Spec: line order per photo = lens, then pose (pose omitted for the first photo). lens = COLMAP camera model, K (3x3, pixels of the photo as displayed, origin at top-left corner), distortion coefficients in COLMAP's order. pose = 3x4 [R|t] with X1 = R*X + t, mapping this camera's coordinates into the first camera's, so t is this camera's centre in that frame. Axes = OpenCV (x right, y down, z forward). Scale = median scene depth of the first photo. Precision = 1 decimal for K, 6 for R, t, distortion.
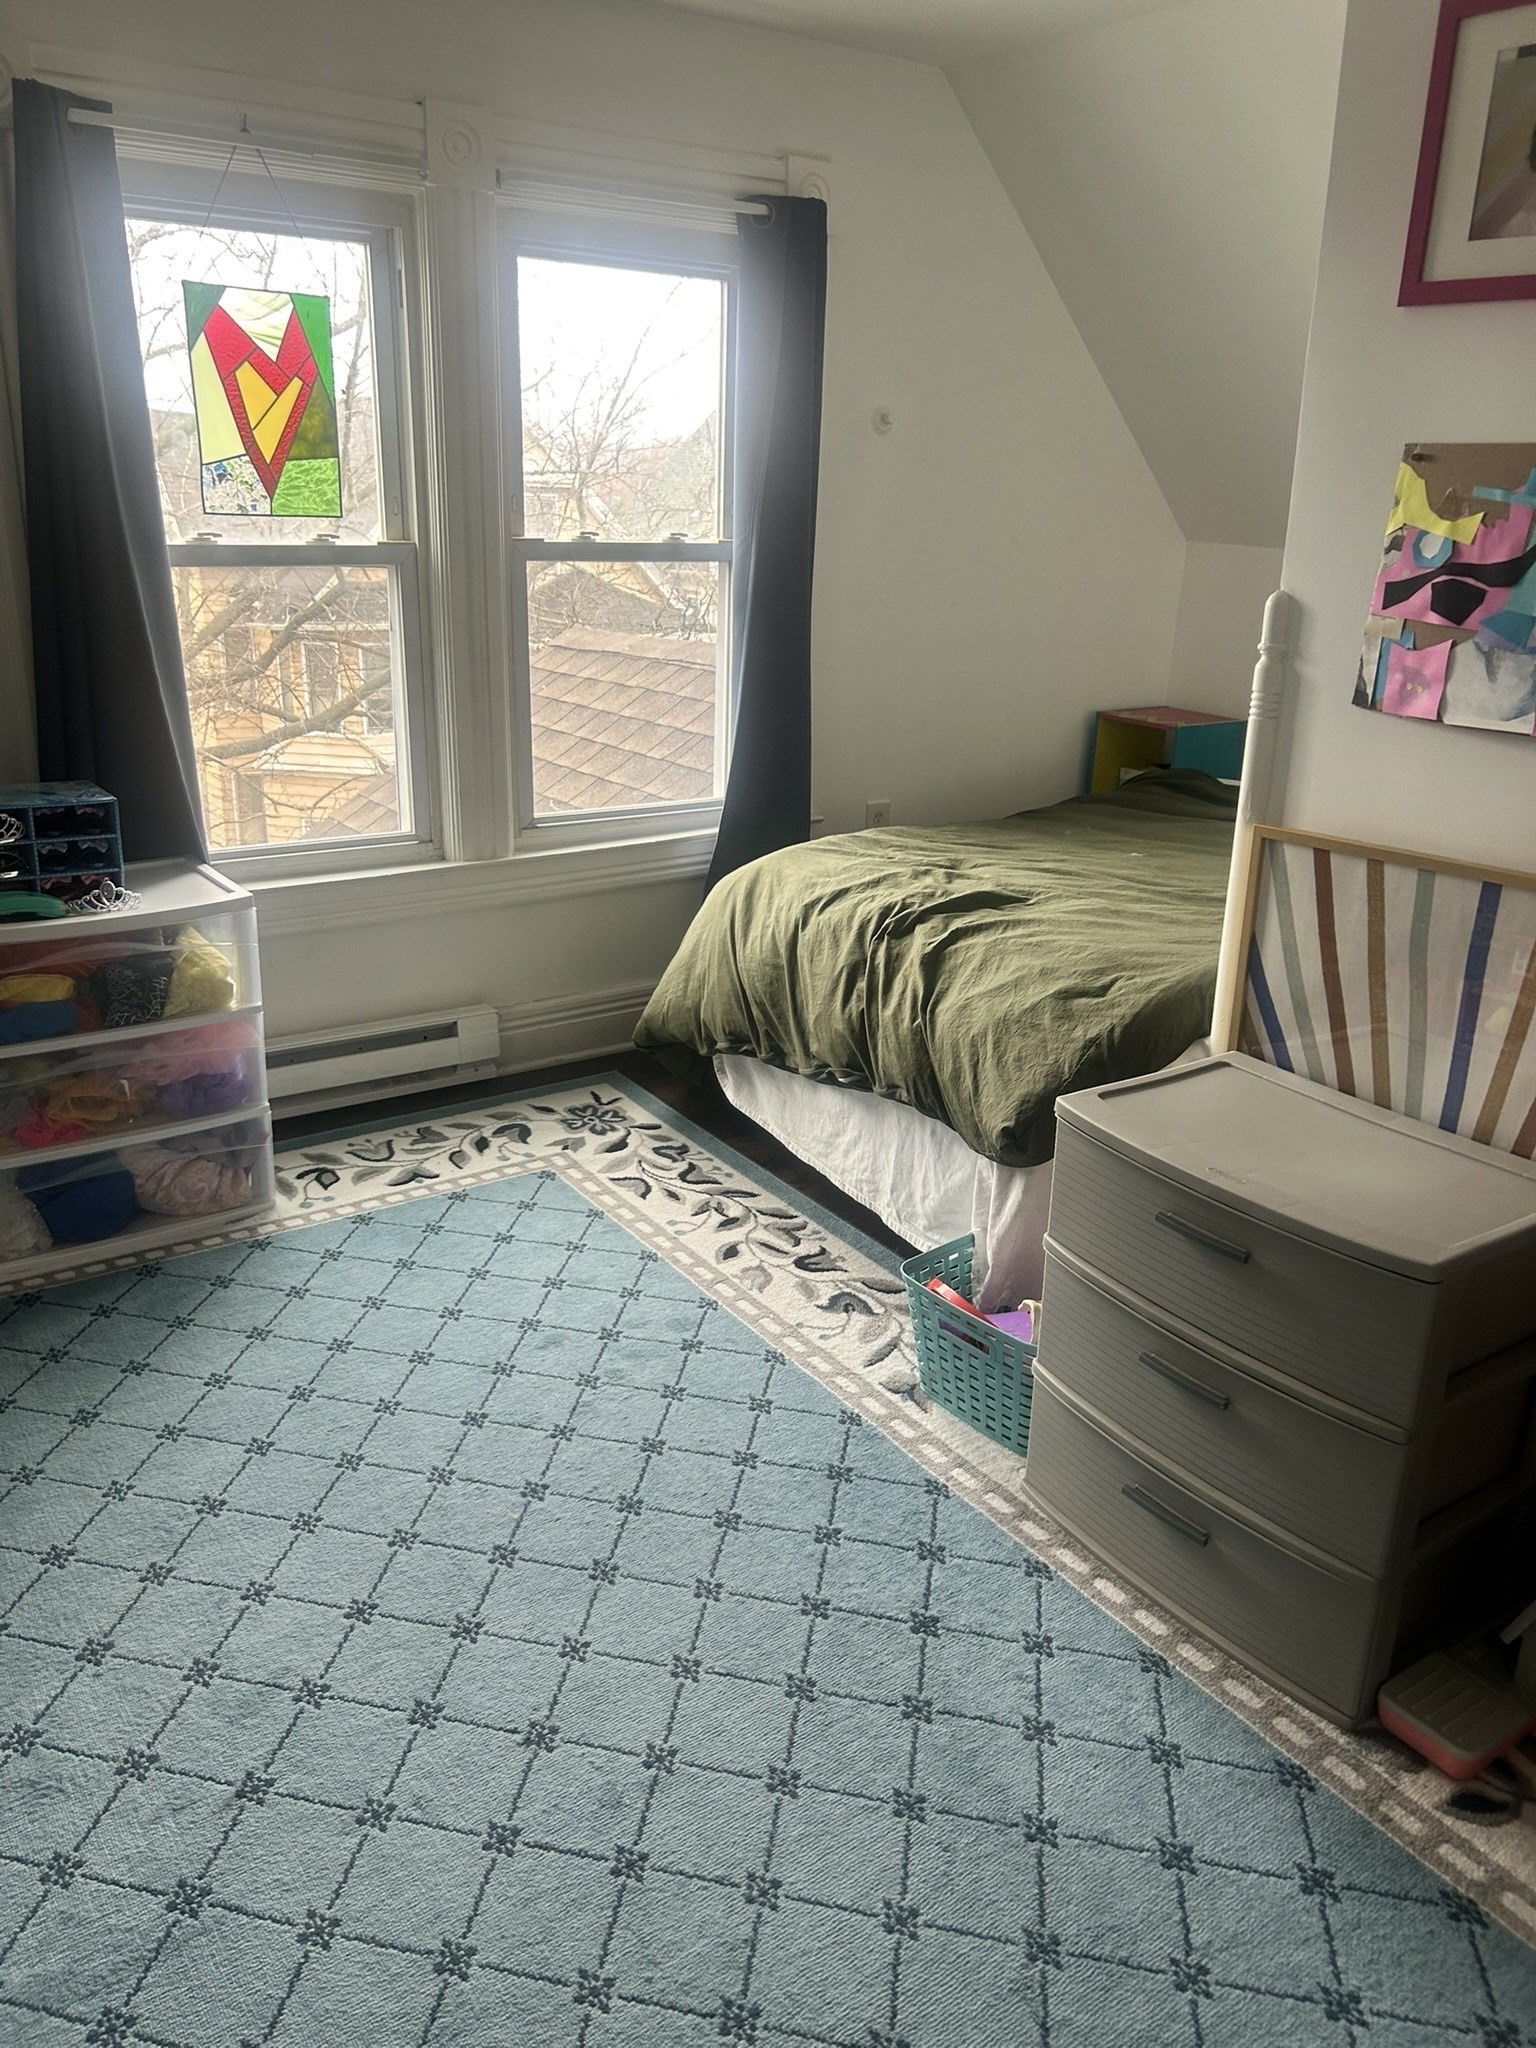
lens RADIAL K [[1552.0, 0, 773.4], [0, 1552.0, 1006.0], [0, 0, 1]] dist [0.044473, -0.056219]
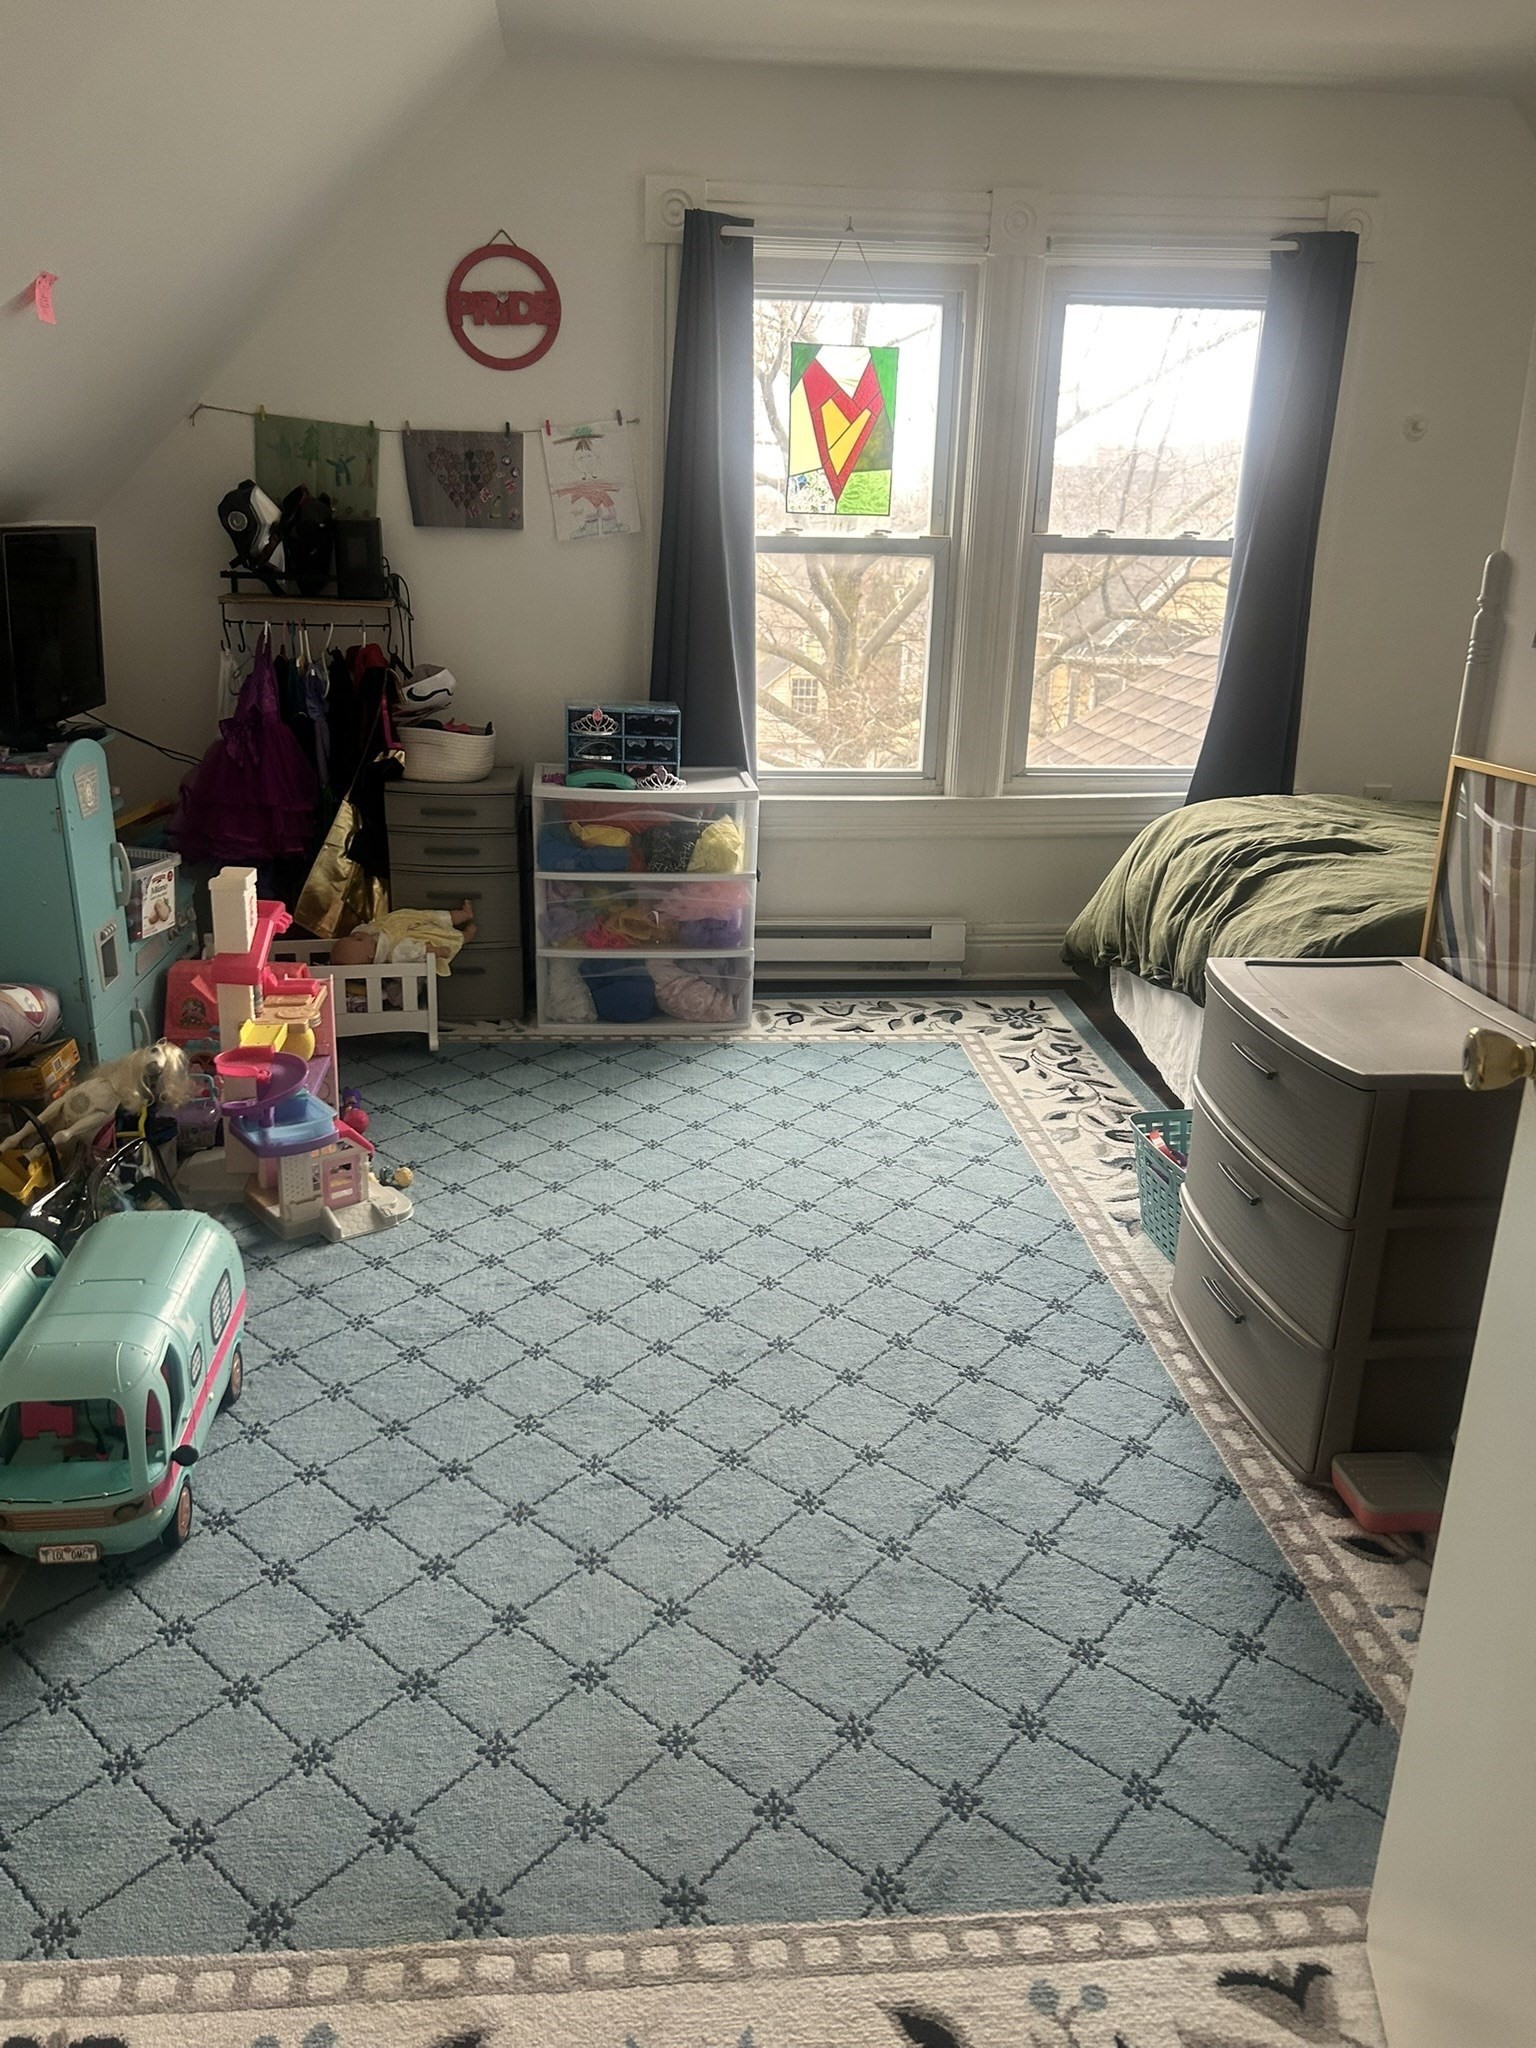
lens RADIAL K [[1552.0, 0, 724.9], [0, 1552.0, 1002.2], [0, 0, 1]] dist [0.044473, -0.056219]
pose [[0.857961, 0.145566, -0.492659, 0.322566], [-0.160618, 0.986945, 0.011896, 0.096910], [0.487959, 0.068923, 0.870141, -0.172782]]
